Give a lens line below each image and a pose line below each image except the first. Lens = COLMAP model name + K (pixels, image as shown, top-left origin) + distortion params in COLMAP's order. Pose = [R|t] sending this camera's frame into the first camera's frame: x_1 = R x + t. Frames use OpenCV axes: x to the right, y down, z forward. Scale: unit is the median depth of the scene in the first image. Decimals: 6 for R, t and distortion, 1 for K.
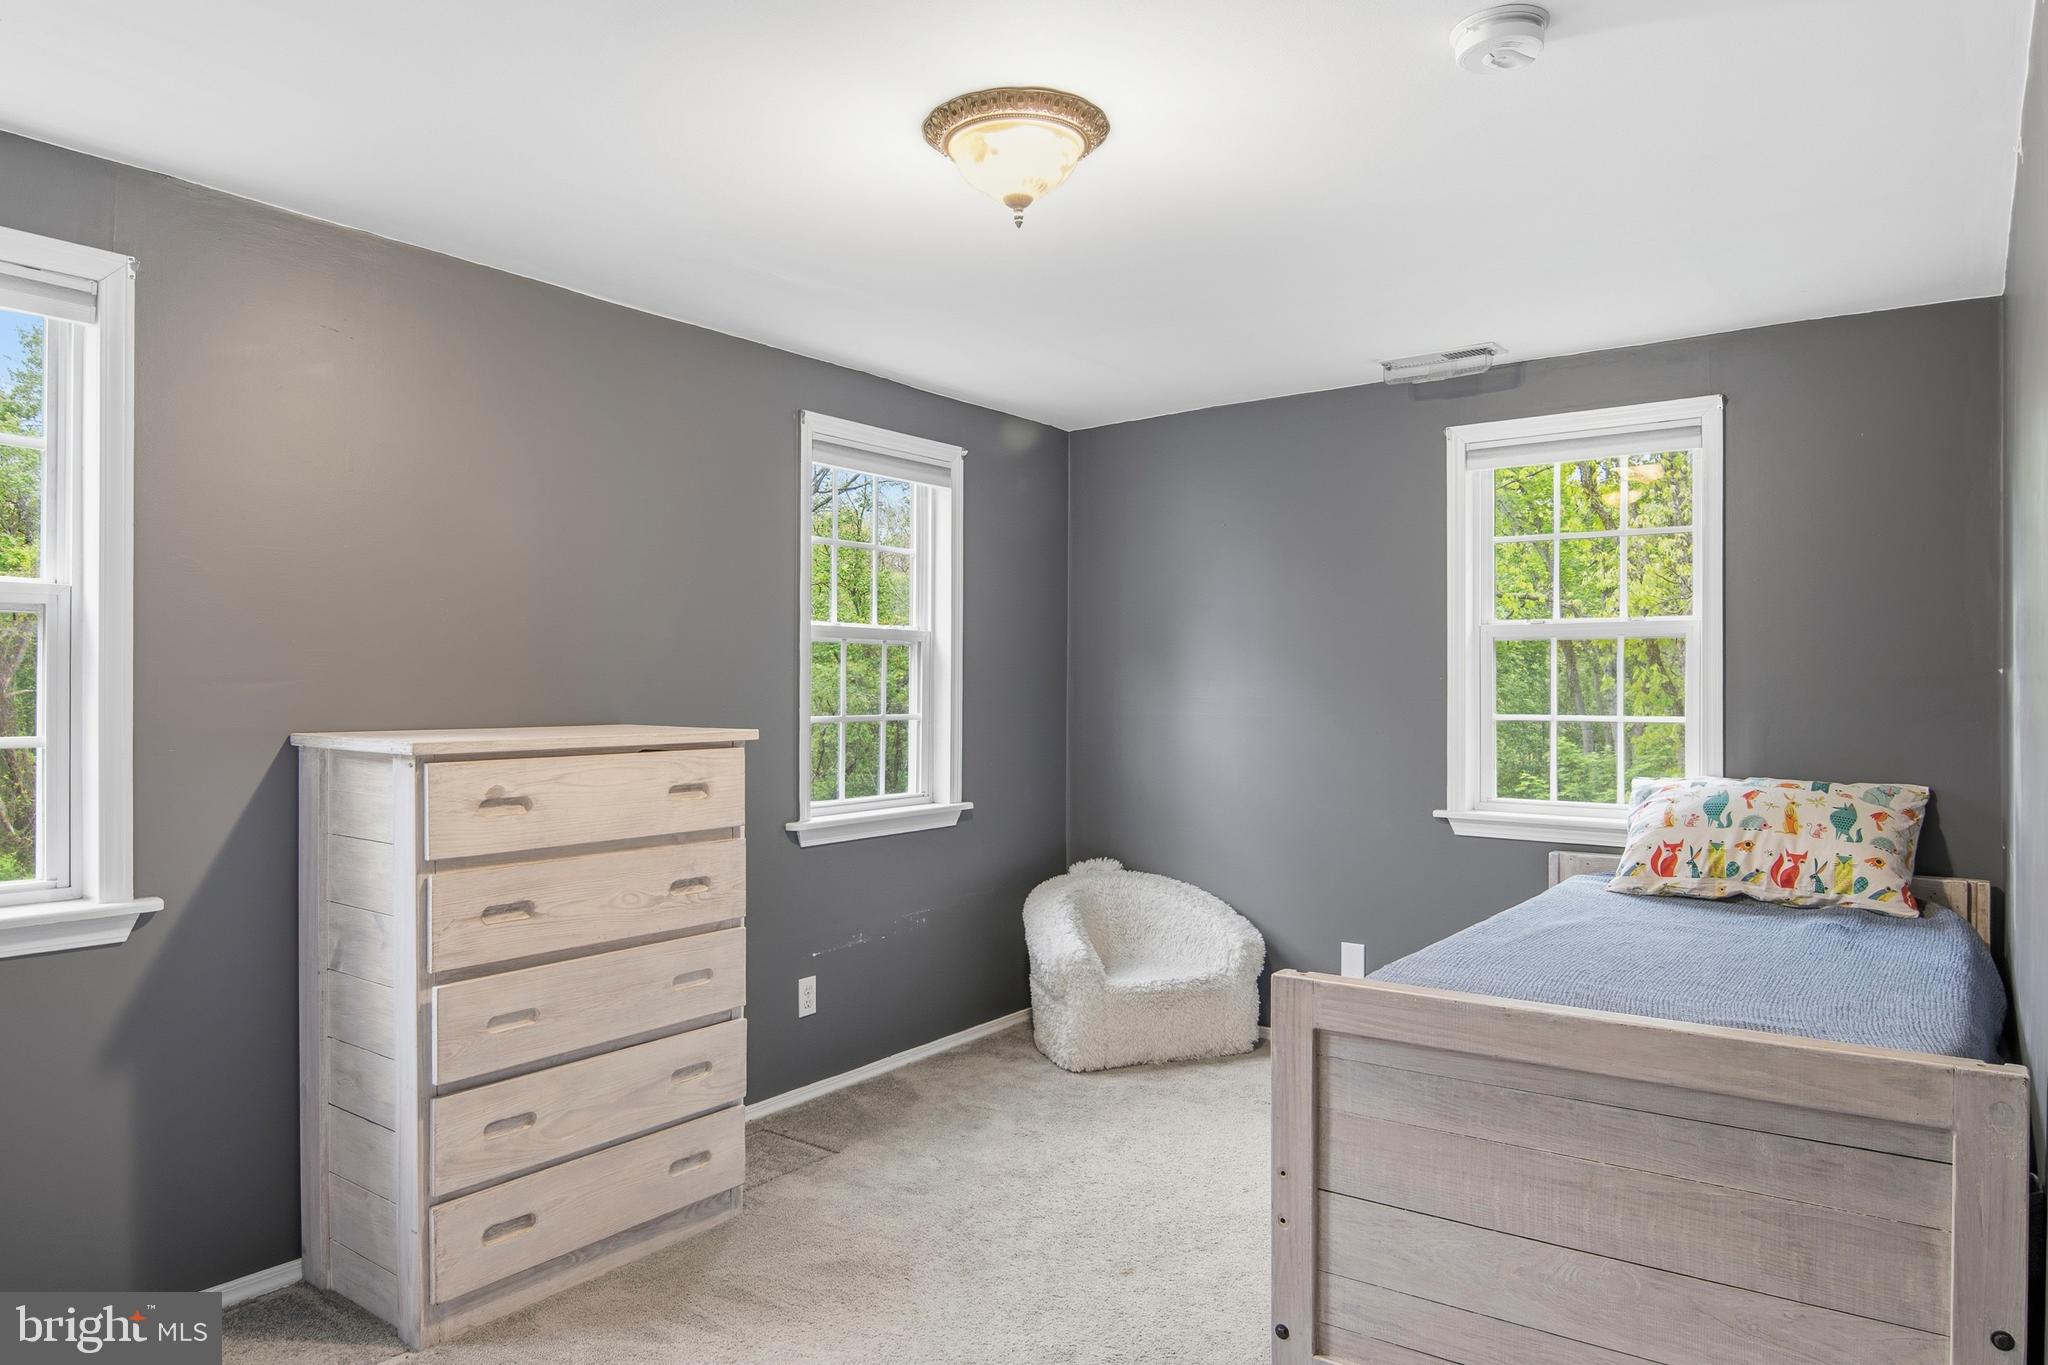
lens RADIAL K [[1318.3, 0, 1023.6], [0, 1318.3, 681.6], [0, 0, 1]] dist [0.010210, -0.003310]
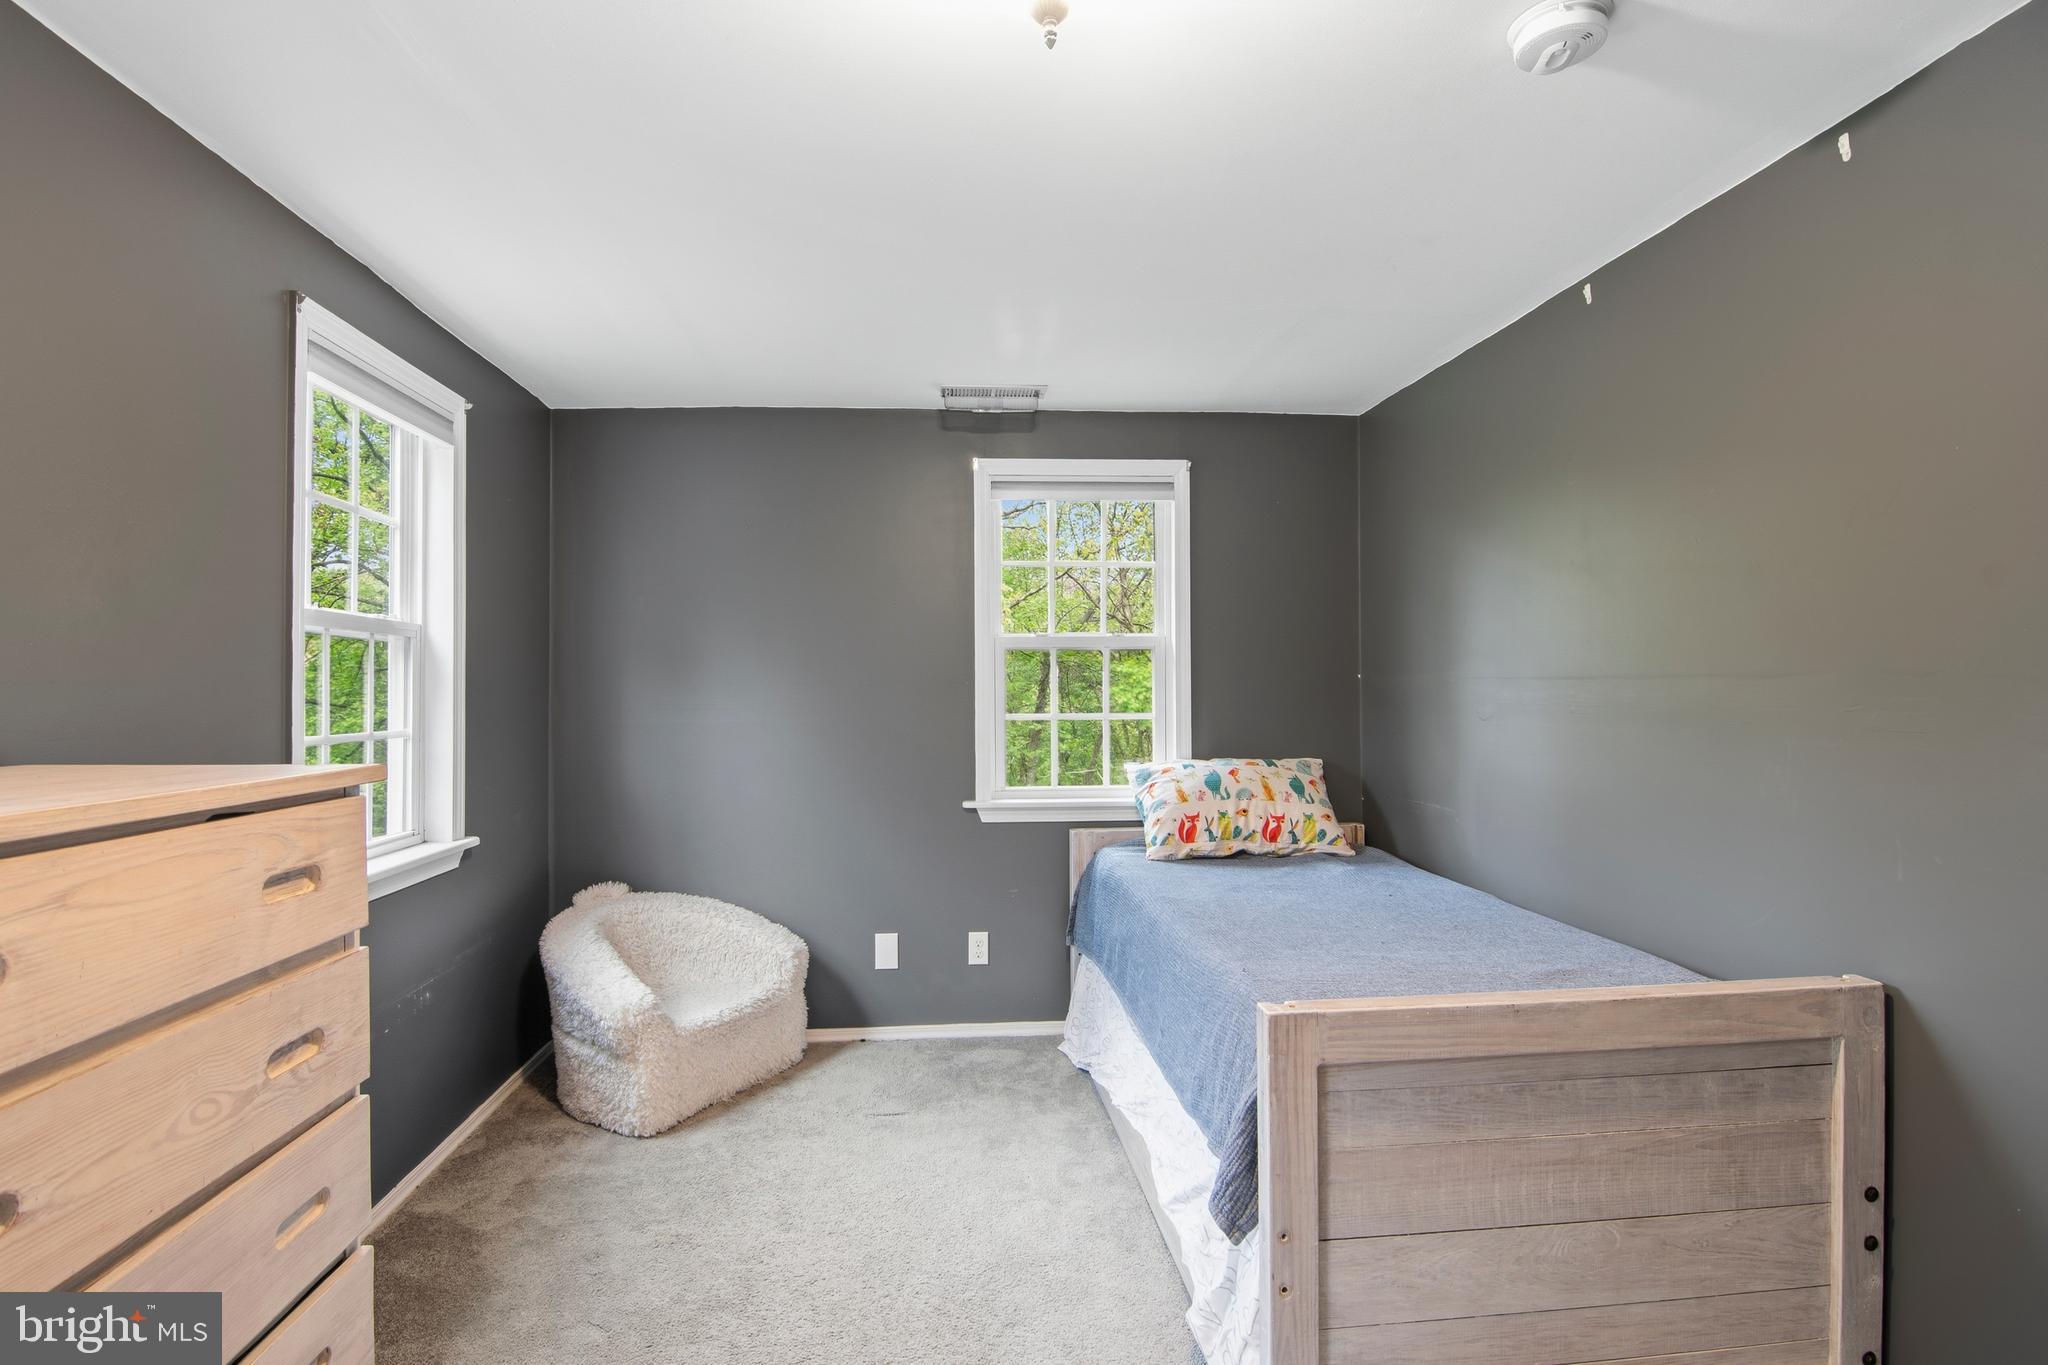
lens RADIAL K [[1008.7, 0, 1025.3], [0, 1008.7, 683.0], [0, 0, 1]] dist [-0.004585, -0.006617]
pose [[0.753931, -0.000915, 0.656953, -0.253850], [0.006469, 0.999961, -0.006032, 0.003548], [-0.656922, 0.008798, 0.753907, 0.407481]]
